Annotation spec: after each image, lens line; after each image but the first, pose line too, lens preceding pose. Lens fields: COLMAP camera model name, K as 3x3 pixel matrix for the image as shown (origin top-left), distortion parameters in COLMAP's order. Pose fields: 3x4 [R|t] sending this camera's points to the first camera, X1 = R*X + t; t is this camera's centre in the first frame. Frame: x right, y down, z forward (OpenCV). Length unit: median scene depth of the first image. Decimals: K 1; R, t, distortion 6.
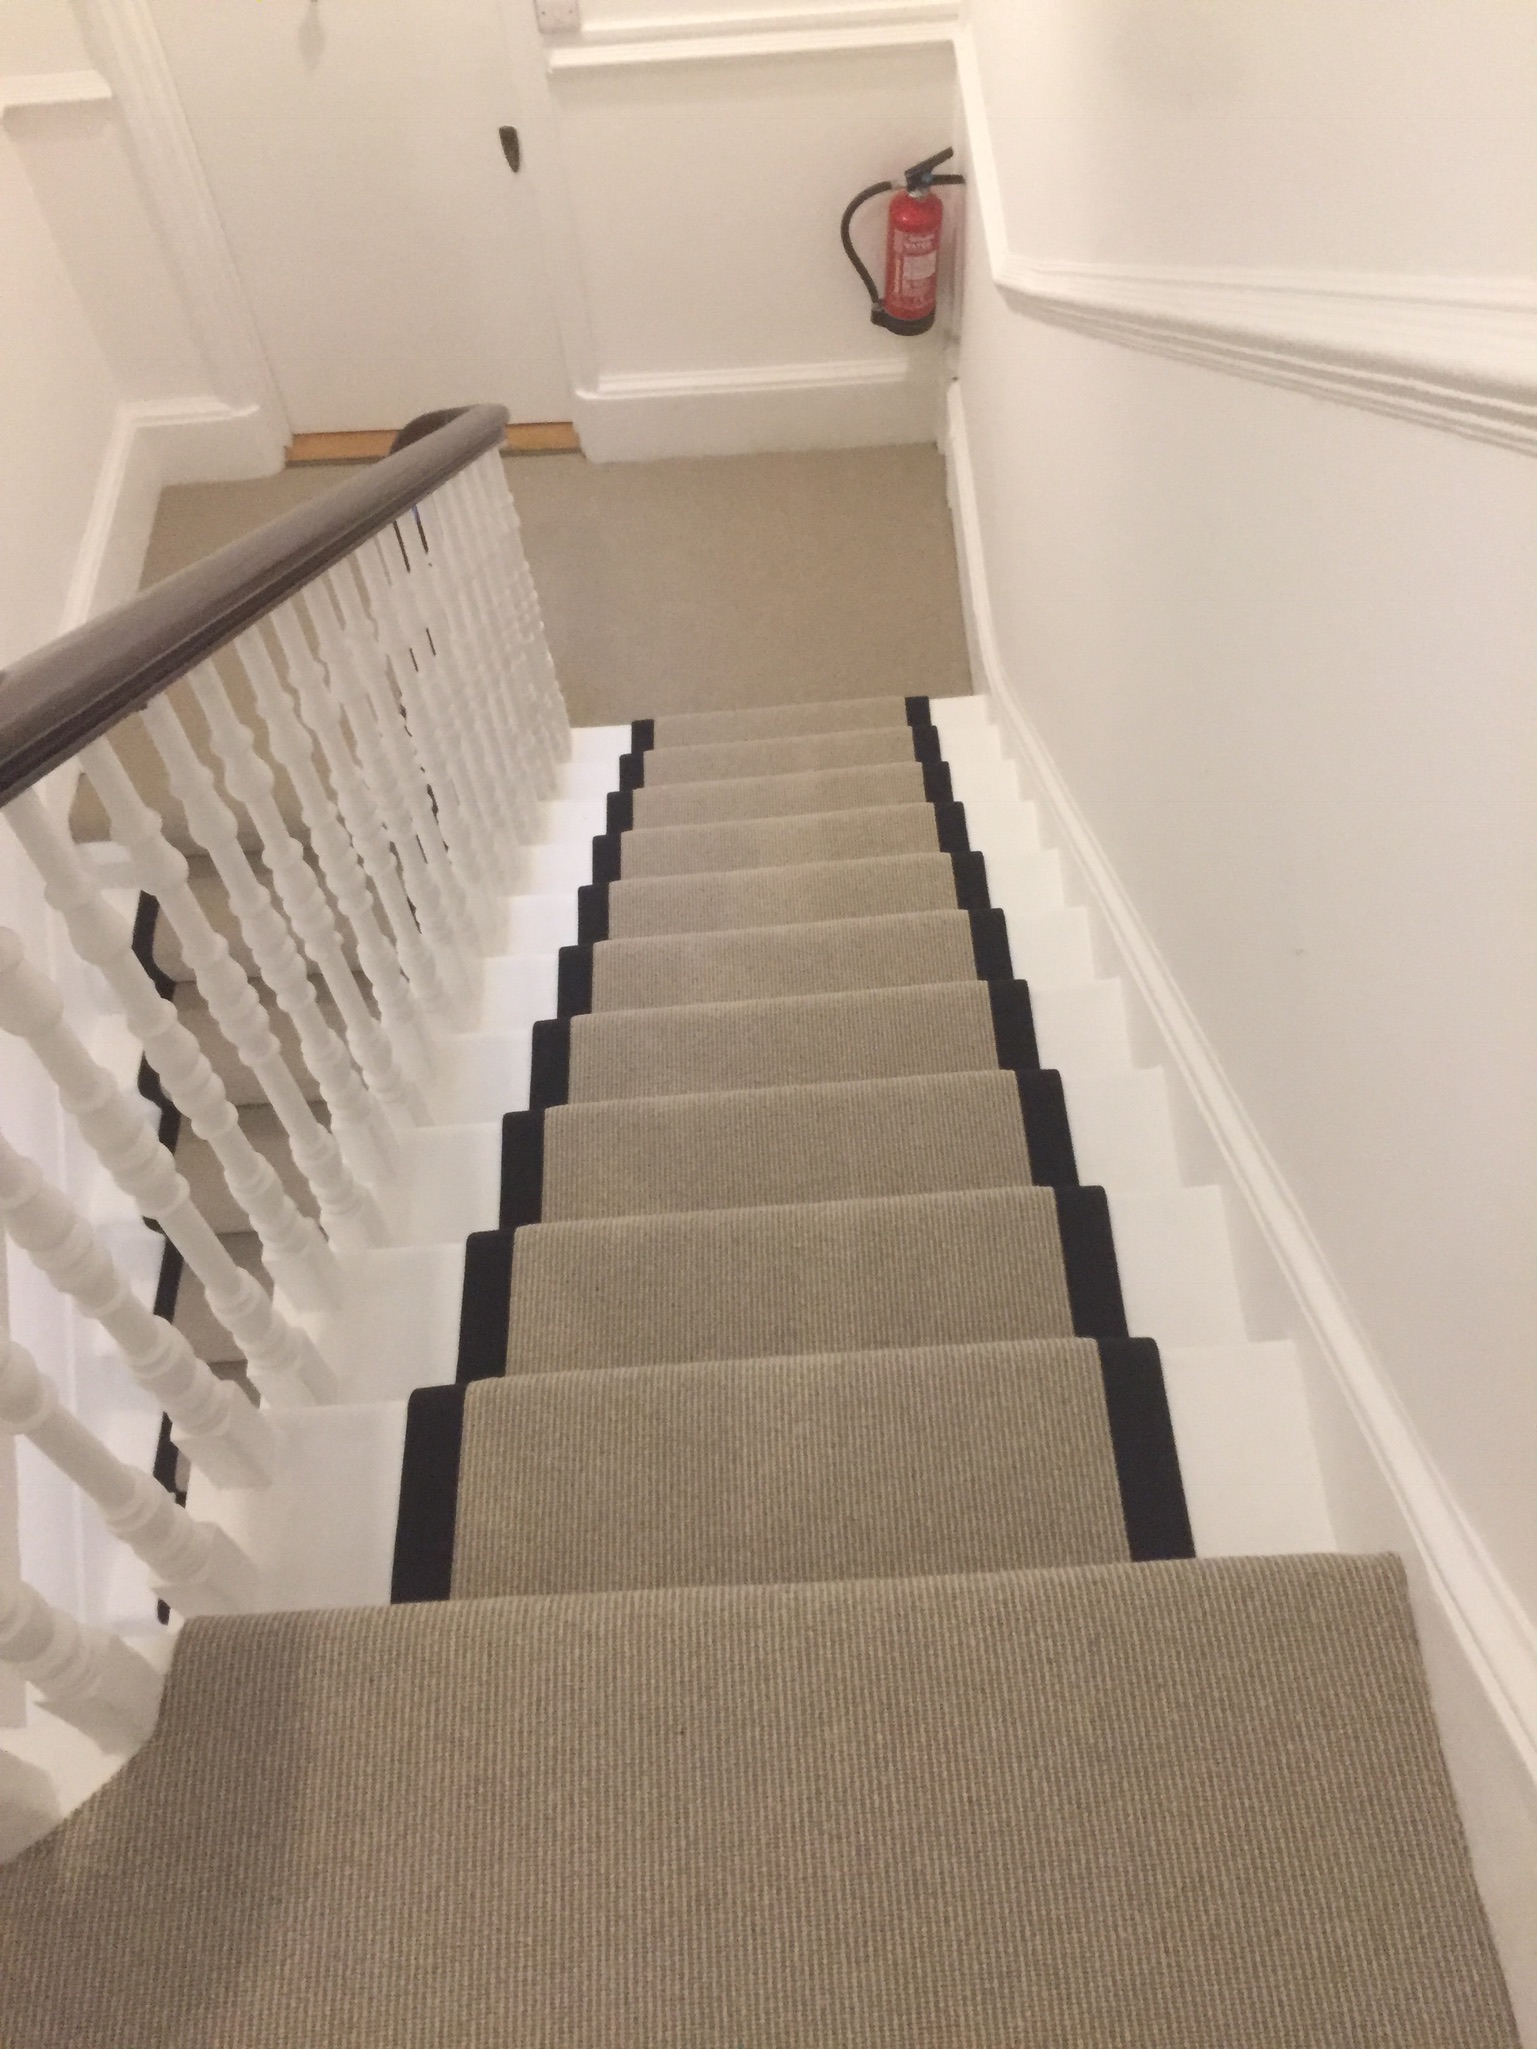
lens RADIAL K [[1751.1, 0, 772.2], [0, 1751.1, 1028.7], [0, 0, 1]] dist [0.068945, -0.101408]
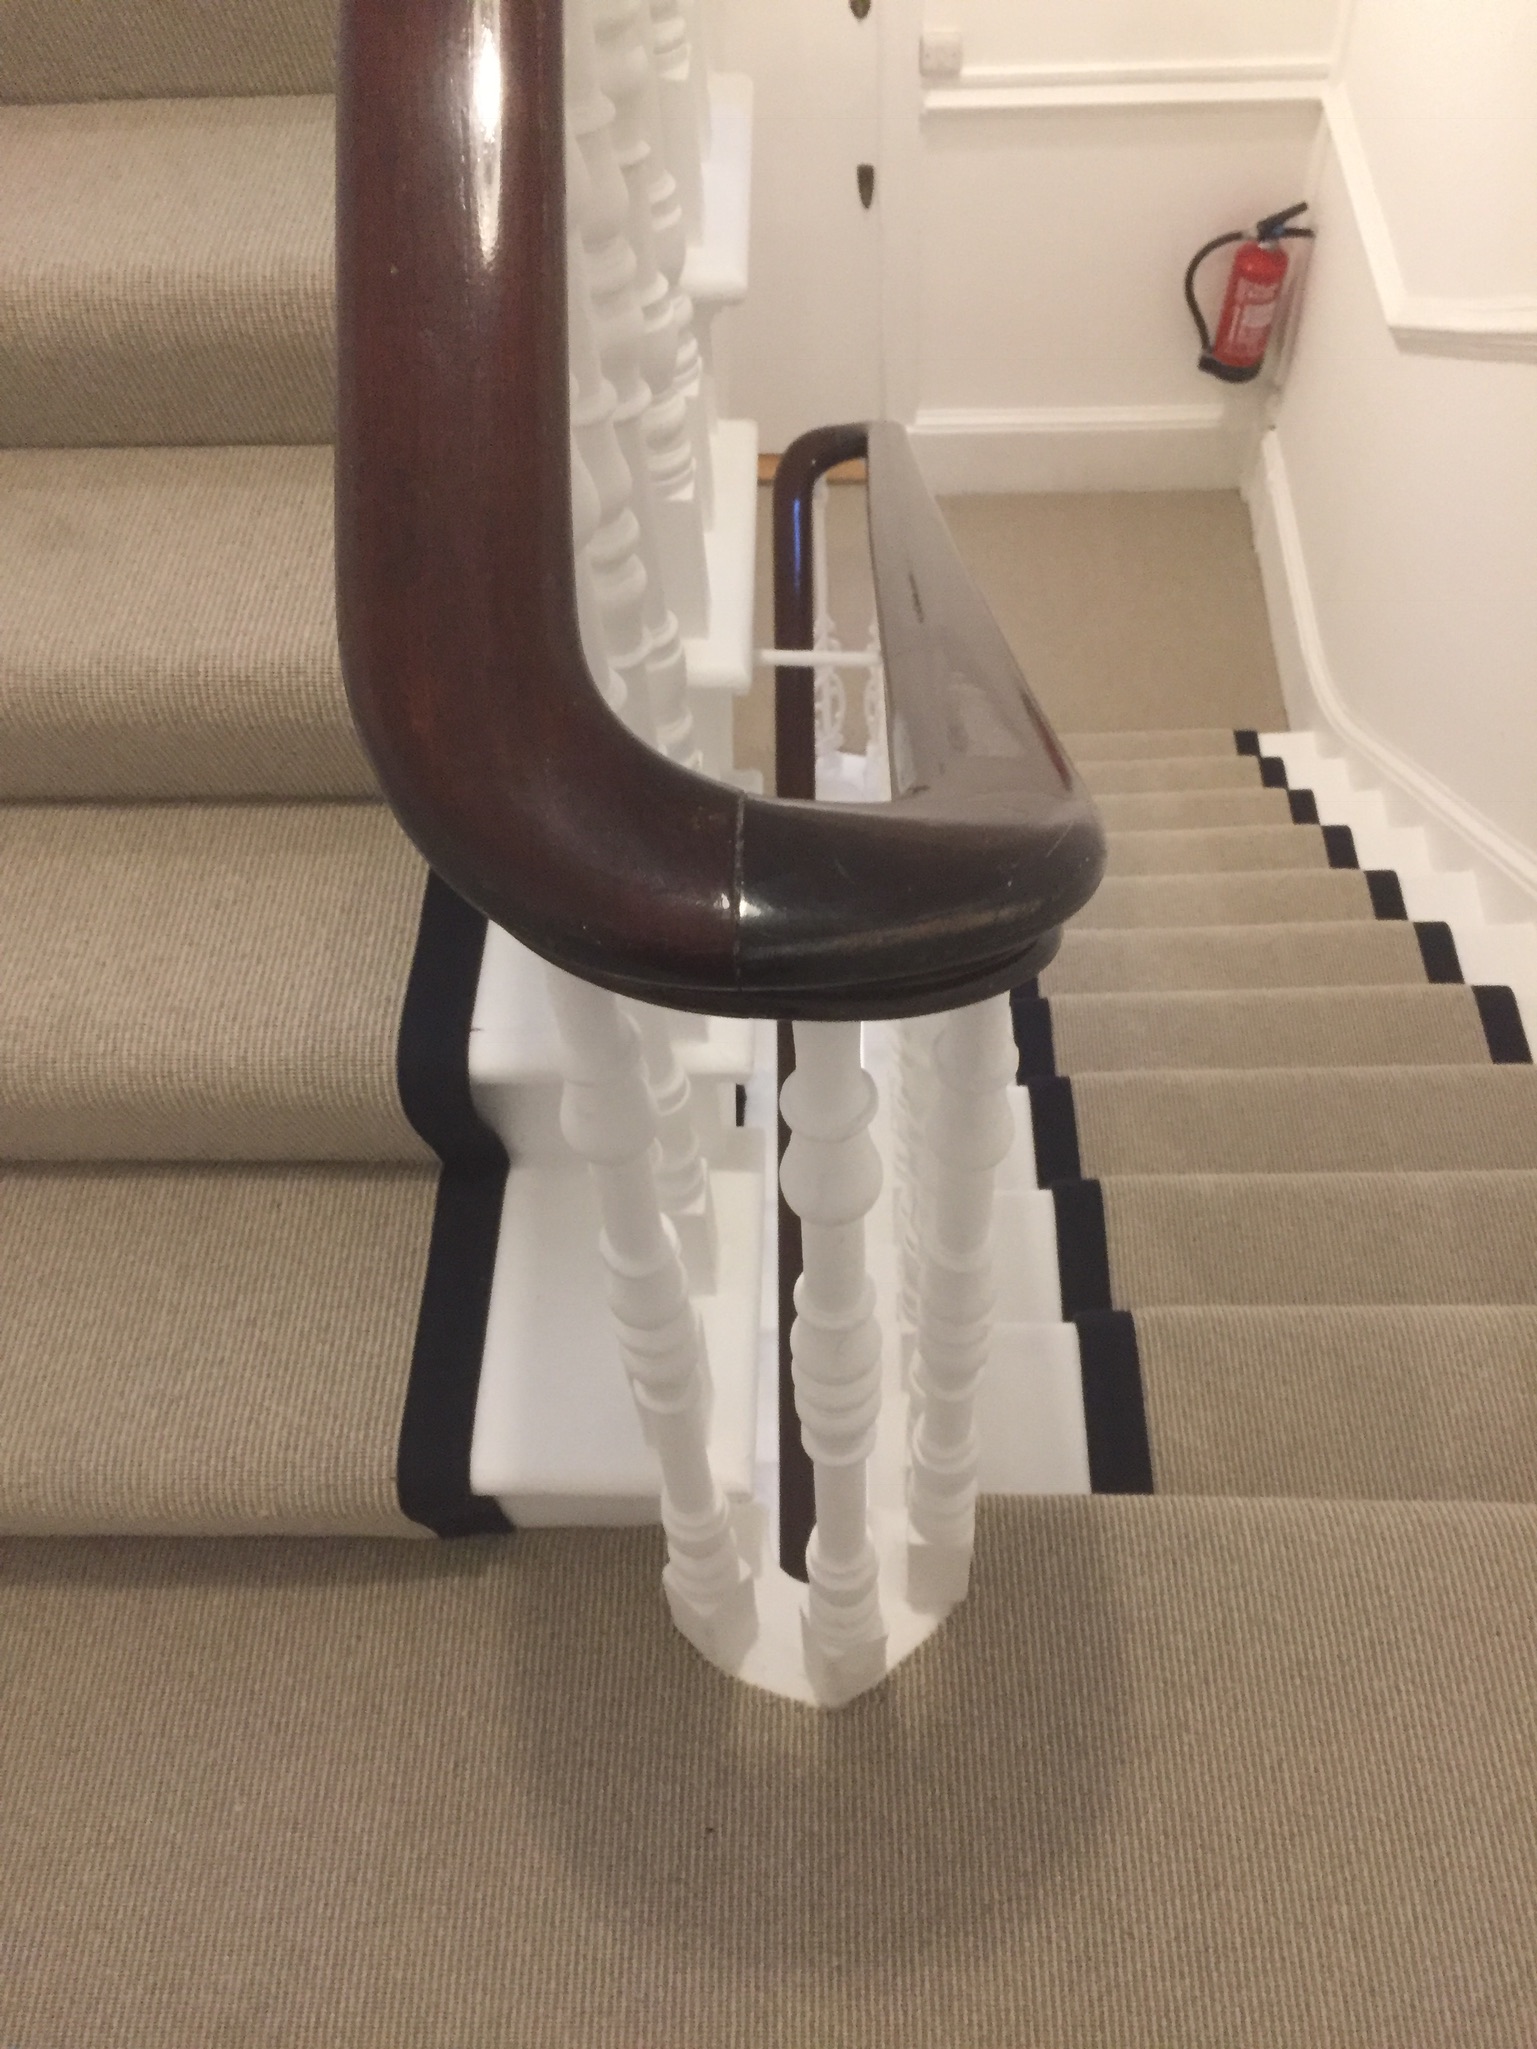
lens RADIAL K [[1751.1, 0, 766.6], [0, 1751.1, 1030.2], [0, 0, 1]] dist [0.068945, -0.101408]
pose [[0.997469, 0.060752, -0.036952, -0.141026], [-0.062024, 0.997485, -0.034307, 0.034255], [0.034775, 0.036512, 0.998728, -0.016278]]
